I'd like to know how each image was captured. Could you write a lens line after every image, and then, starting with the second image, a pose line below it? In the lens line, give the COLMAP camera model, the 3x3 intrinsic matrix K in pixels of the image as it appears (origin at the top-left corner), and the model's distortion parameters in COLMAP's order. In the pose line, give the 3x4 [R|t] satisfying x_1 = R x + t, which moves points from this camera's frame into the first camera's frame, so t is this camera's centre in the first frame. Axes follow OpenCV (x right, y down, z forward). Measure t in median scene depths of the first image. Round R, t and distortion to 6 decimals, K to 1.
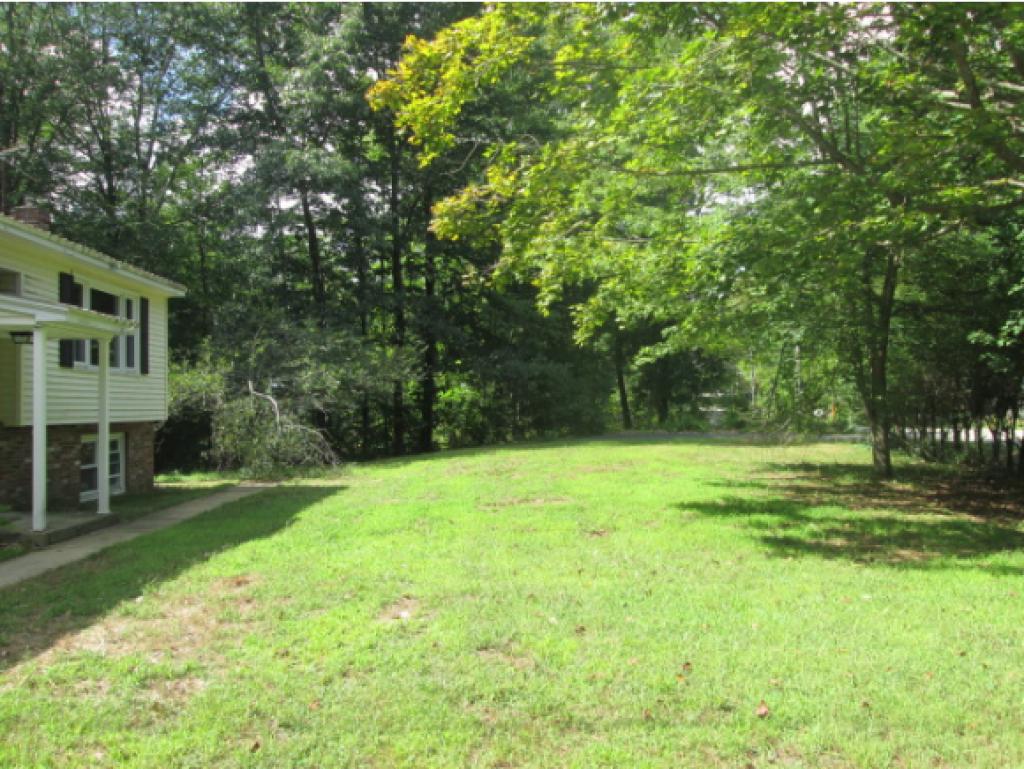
lens RADIAL K [[866.0, 0, 499.5], [0, 866.0, 381.8], [0, 0, 1]] dist [-0.036254, 0.008786]
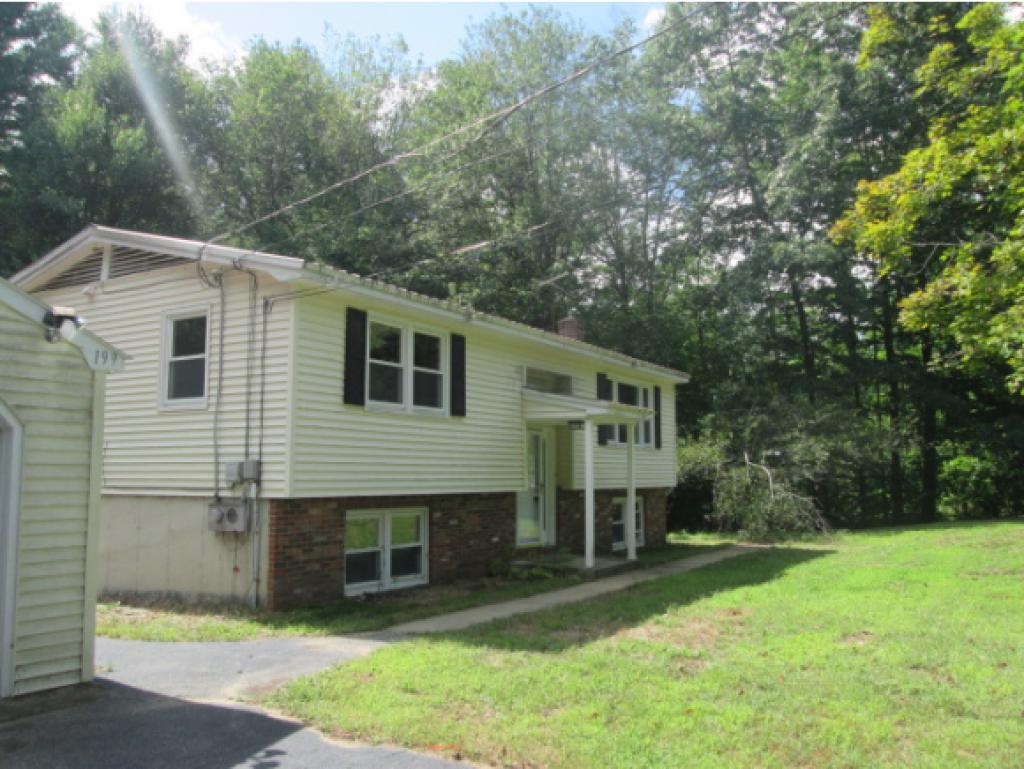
lens RADIAL K [[866.0, 0, 499.5], [0, 866.0, 381.8], [0, 0, 1]] dist [-0.036254, 0.008786]
pose [[0.845851, -0.043058, -0.531679, 0.044413], [0.002921, 0.997096, -0.076103, -0.008837], [0.533412, 0.062818, 0.843520, -0.133335]]
